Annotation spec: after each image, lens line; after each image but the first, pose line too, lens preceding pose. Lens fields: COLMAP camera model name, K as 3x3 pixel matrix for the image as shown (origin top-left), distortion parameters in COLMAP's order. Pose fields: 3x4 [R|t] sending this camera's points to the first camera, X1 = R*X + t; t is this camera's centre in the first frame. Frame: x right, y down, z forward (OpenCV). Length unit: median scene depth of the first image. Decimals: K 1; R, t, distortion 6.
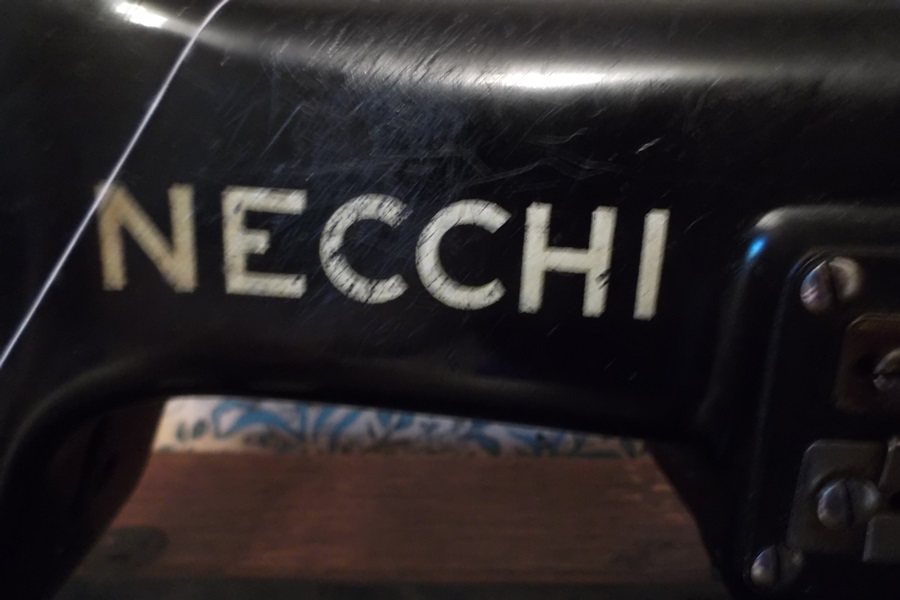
lens RADIAL K [[654.5, 0, 449.2], [0, 654.5, 300.2], [0, 0, 1]] dist [0.001695, -0.000558]
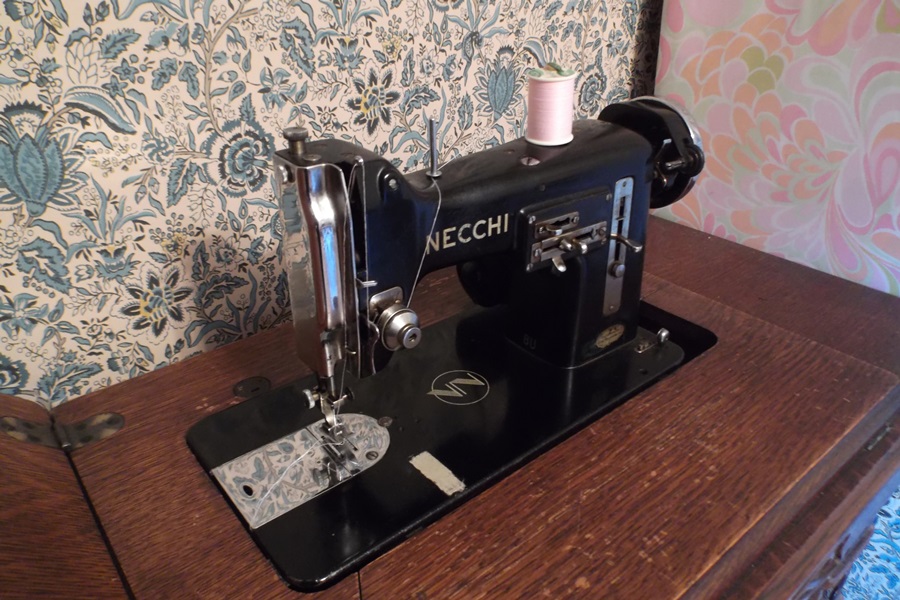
lens RADIAL K [[654.5, 0, 450.7], [0, 654.5, 298.0], [0, 0, 1]] dist [0.001695, -0.000558]
pose [[0.786388, -0.325405, 0.525076, -3.223420], [0.203010, 0.938931, 0.277842, -1.100954], [-0.583422, -0.111896, 0.804424, -3.321914]]
